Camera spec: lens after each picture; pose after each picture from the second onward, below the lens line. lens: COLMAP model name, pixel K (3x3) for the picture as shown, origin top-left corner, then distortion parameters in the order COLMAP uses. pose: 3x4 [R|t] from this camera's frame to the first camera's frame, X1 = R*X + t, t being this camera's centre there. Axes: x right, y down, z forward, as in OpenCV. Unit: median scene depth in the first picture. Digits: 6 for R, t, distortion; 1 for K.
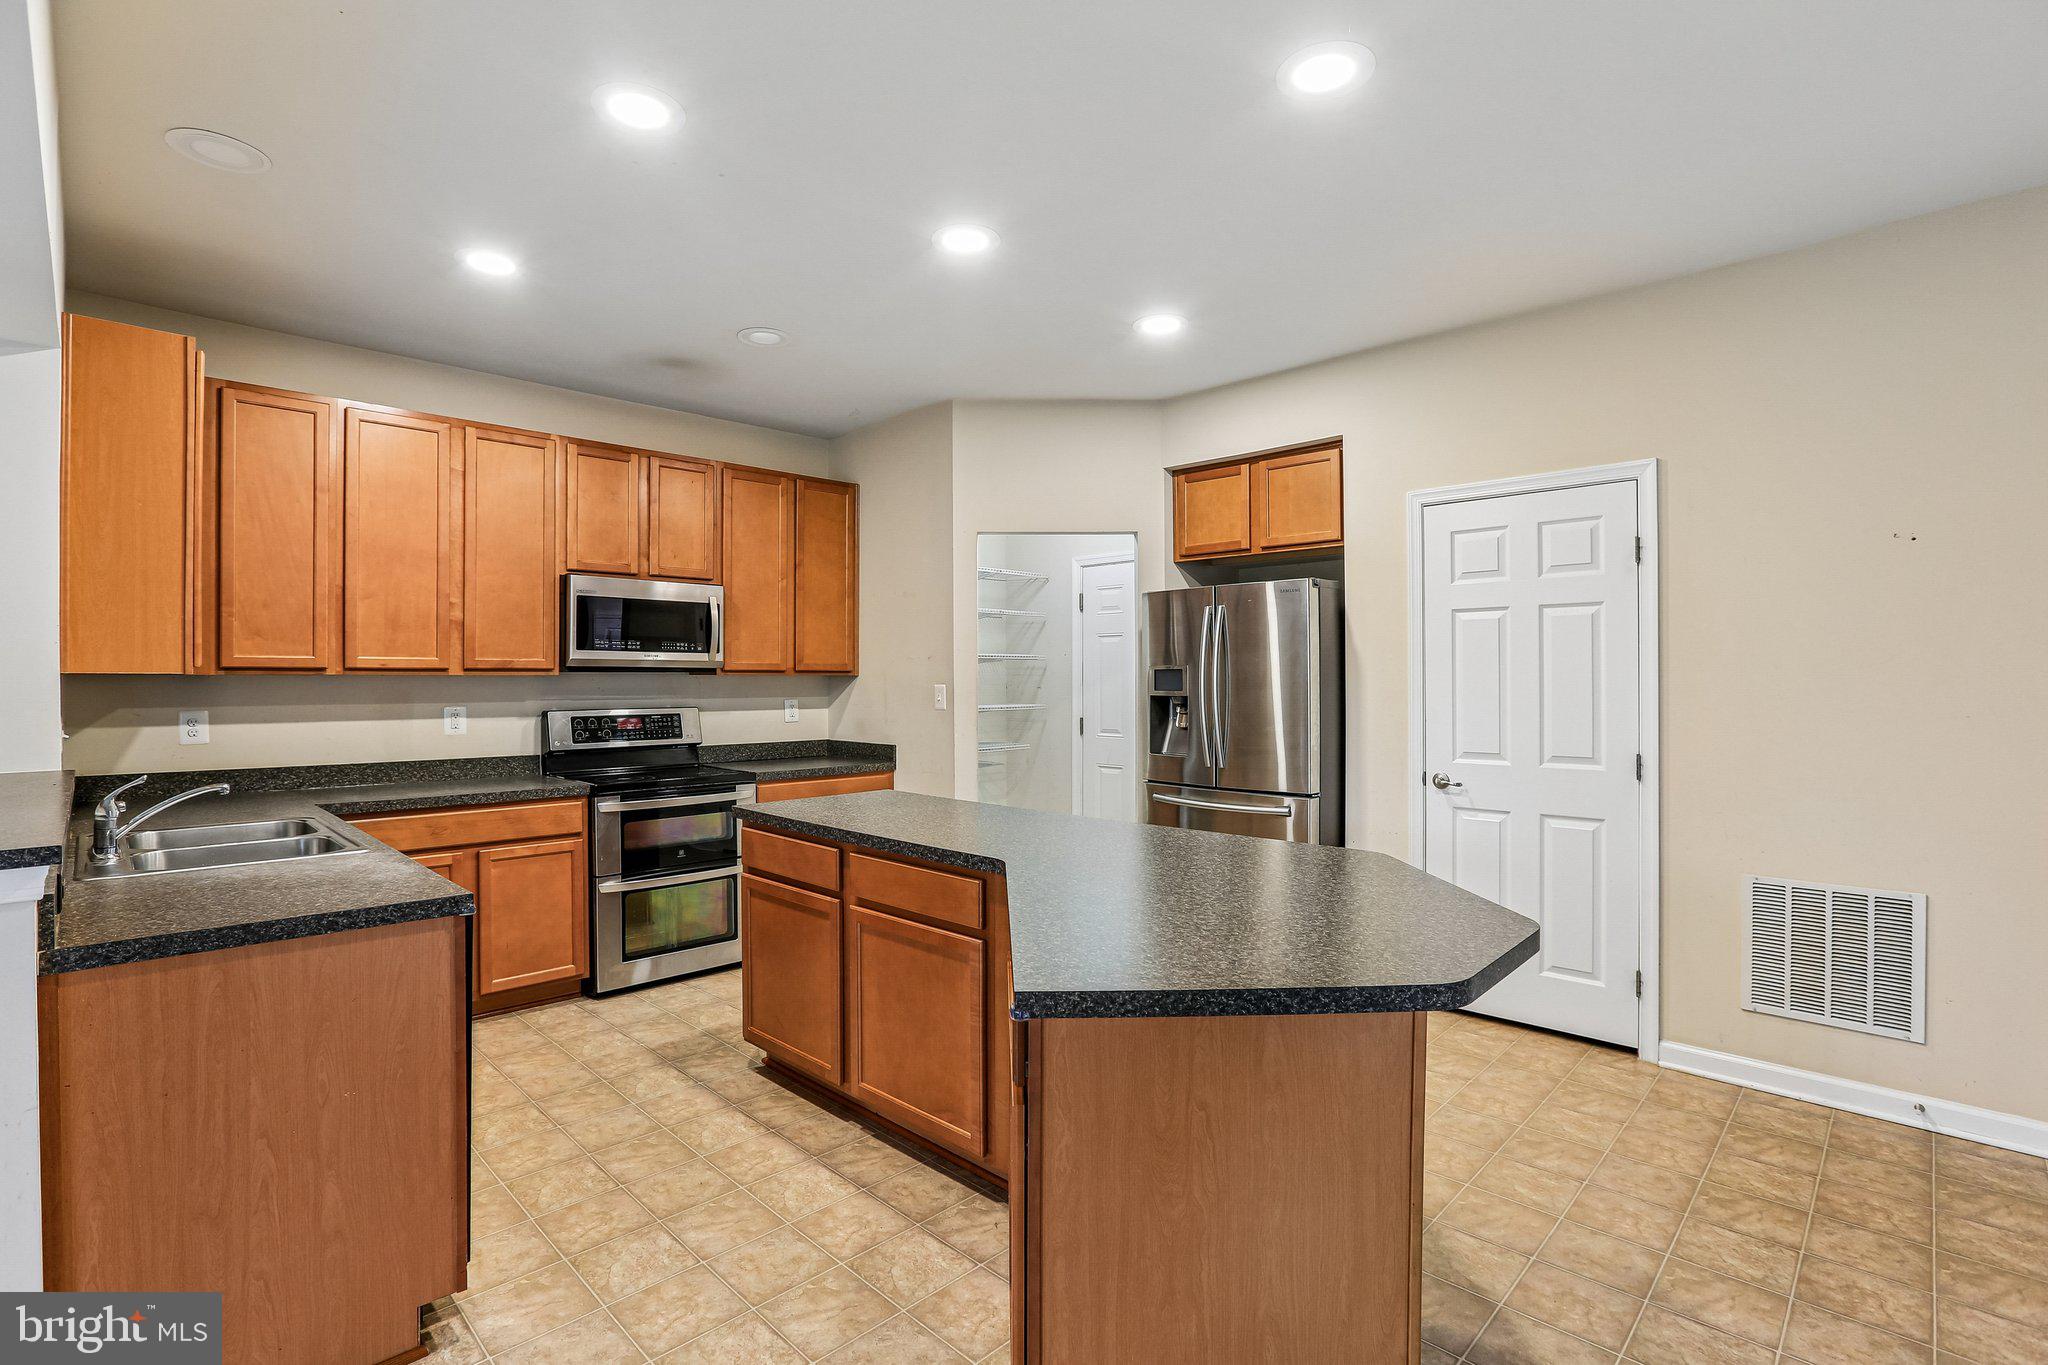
lens RADIAL K [[962.1, 0, 1016.1], [0, 962.1, 676.6], [0, 0, 1]] dist [-0.040430, 0.014565]
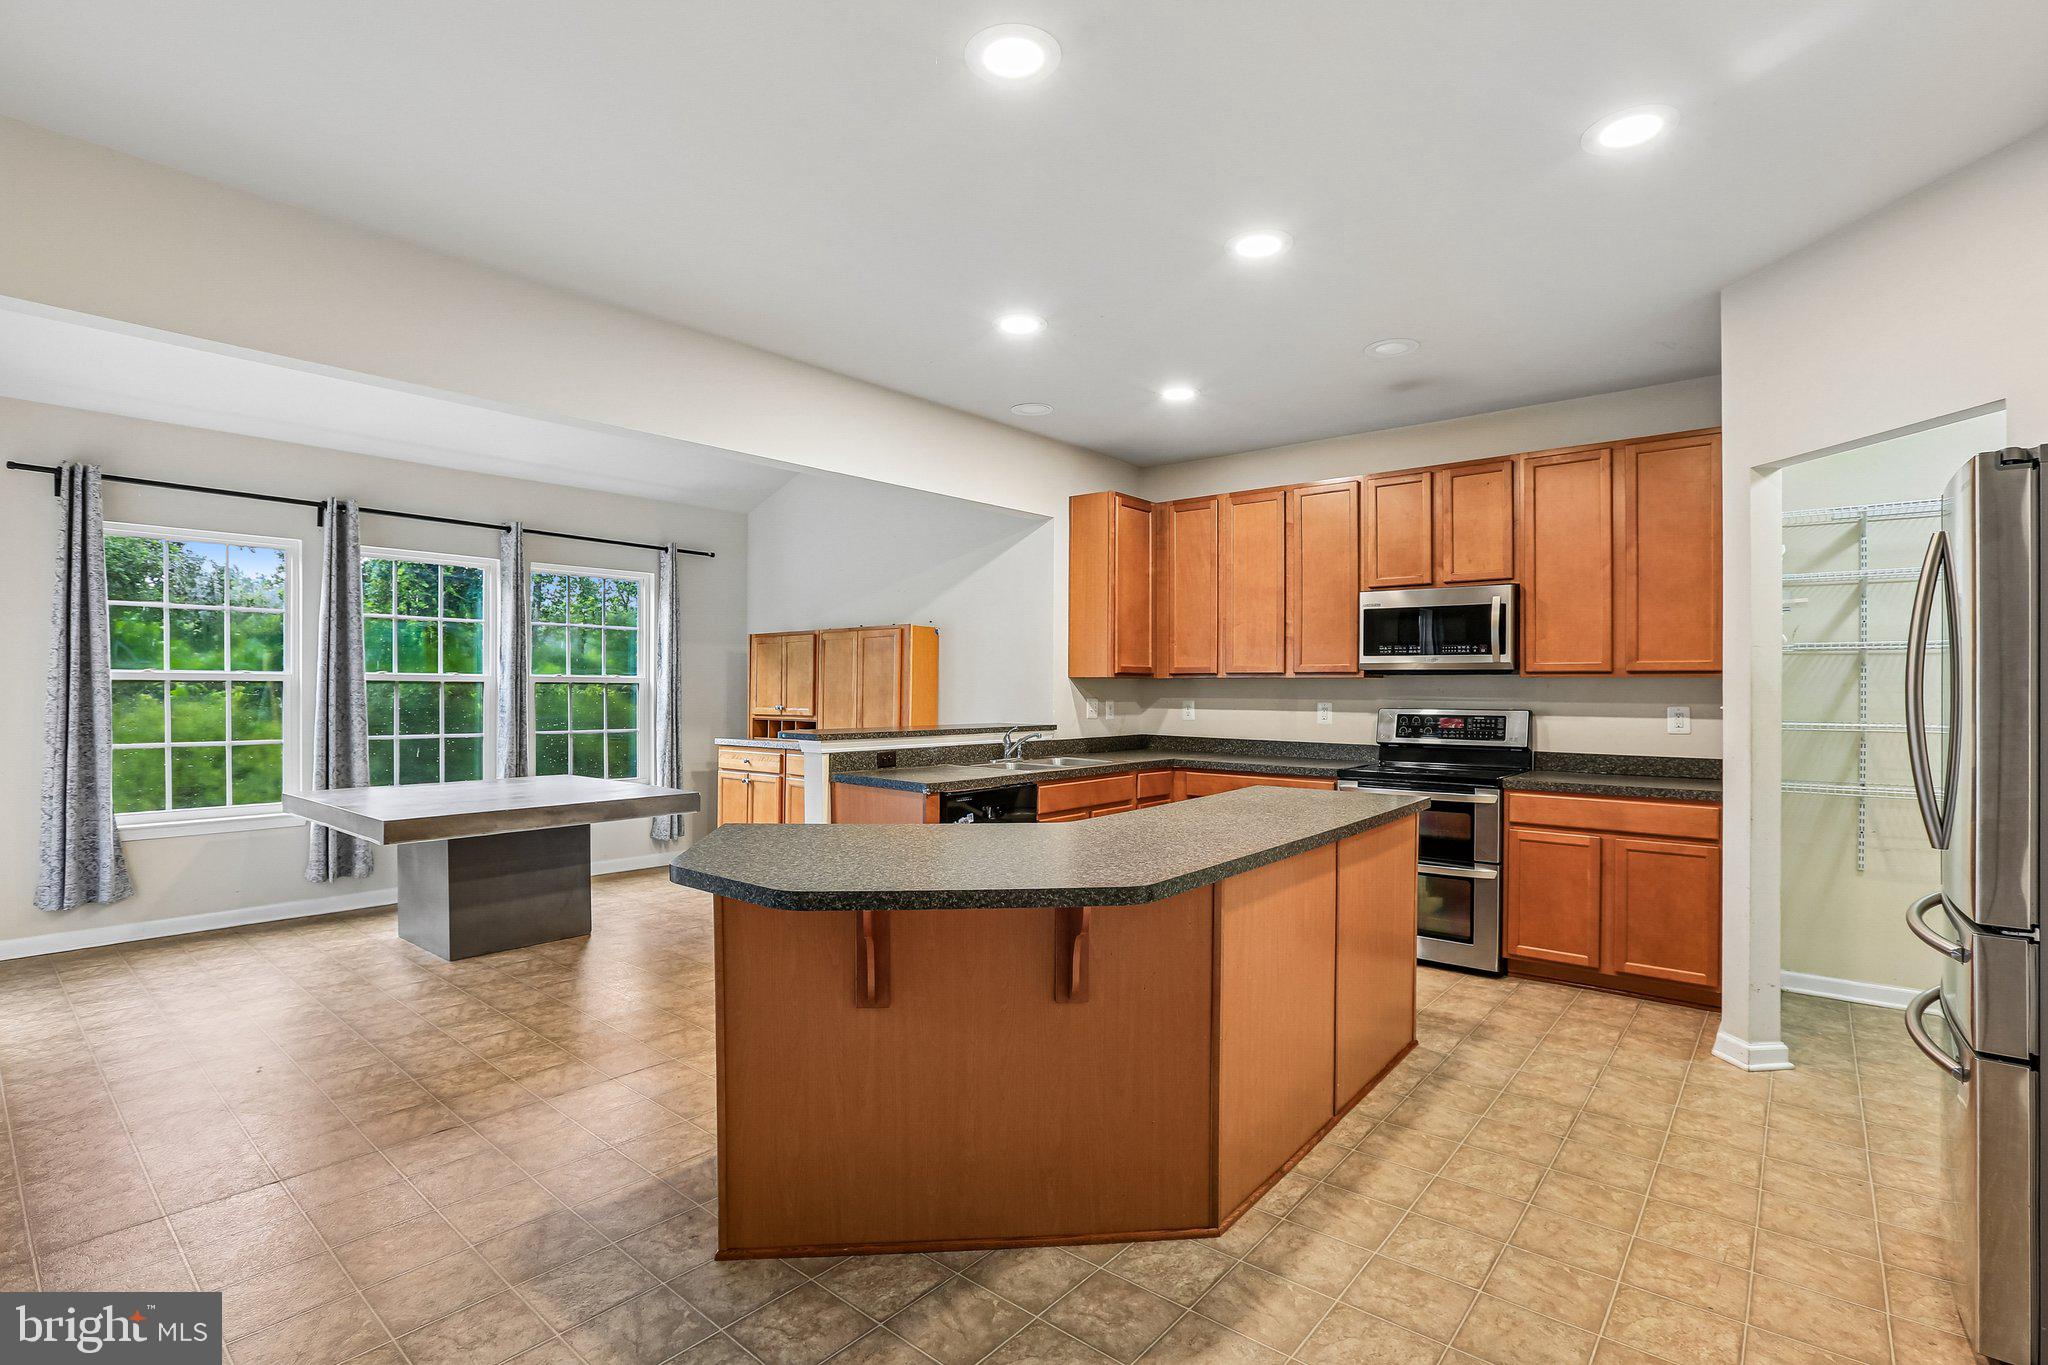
lens RADIAL K [[962.1, 0, 1021.2], [0, 962.1, 699.0], [0, 0, 1]] dist [-0.040430, 0.014565]
pose [[0.085929, 0.012737, -0.996220, 0.669506], [-0.004662, 0.999912, 0.012382, 0.012482], [0.996290, 0.003580, 0.085981, 0.469737]]
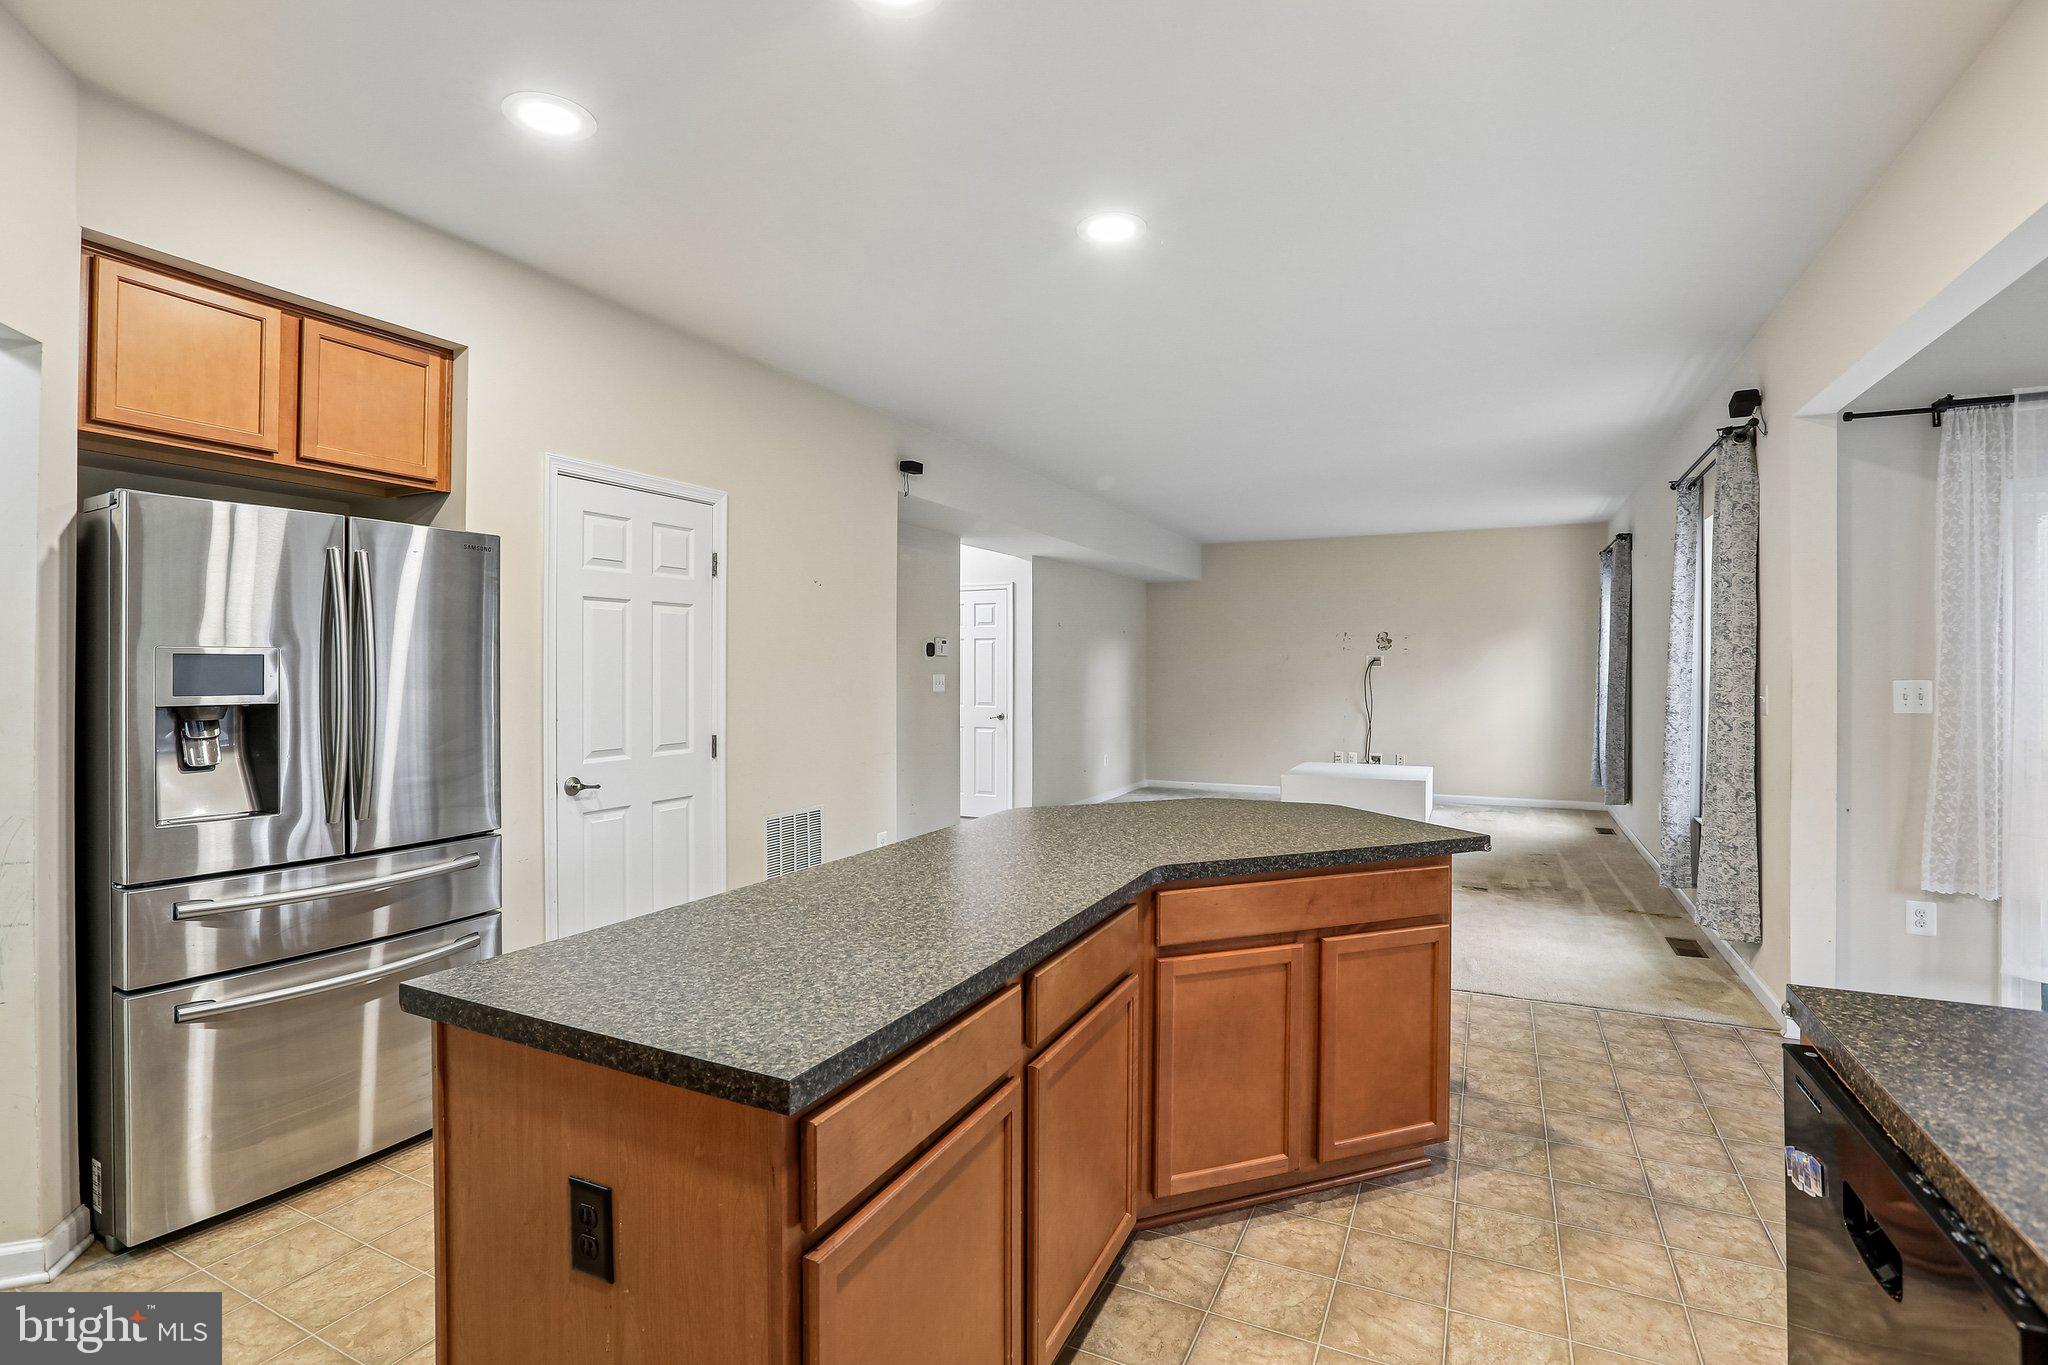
lens RADIAL K [[962.1, 0, 1020.1], [0, 962.1, 671.2], [0, 0, 1]] dist [-0.040430, 0.014565]
pose [[-0.313646, 0.005007, 0.949527, -0.477478], [0.005374, 0.999979, -0.003498, 0.005912], [-0.949525, 0.004006, -0.313667, 0.790085]]
